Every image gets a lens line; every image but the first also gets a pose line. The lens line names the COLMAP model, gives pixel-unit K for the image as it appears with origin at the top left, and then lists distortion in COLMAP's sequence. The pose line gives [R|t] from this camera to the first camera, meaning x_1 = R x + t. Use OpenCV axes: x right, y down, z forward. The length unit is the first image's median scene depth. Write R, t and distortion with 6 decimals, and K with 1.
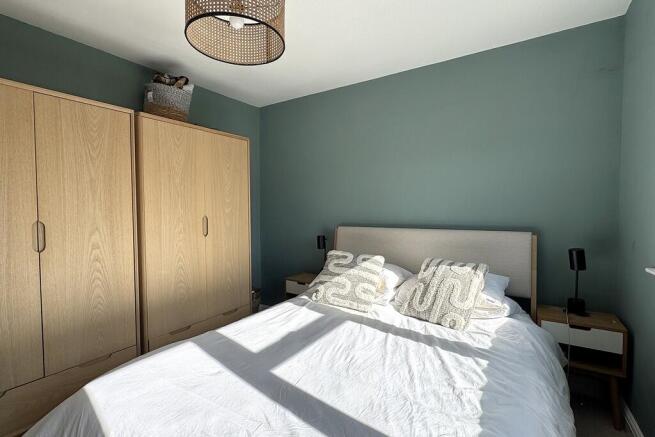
lens RADIAL K [[333.8, 0, 327.5], [0, 333.8, 218.5], [0, 0, 1]] dist [-0.001988, -0.001132]
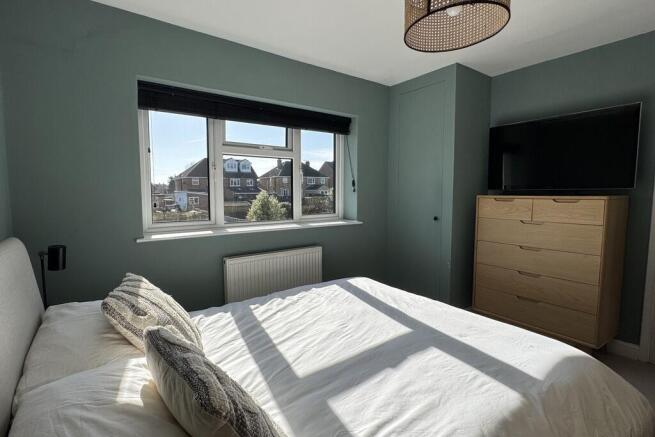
lens RADIAL K [[333.8, 0, 327.5], [0, 333.8, 218.5], [0, 0, 1]] dist [-0.001988, -0.001132]
pose [[-0.950614, -0.001662, 0.310373, -0.227745], [0.032245, 0.994046, 0.104082, -0.057780], [-0.308698, 0.108950, -0.944900, 1.992141]]
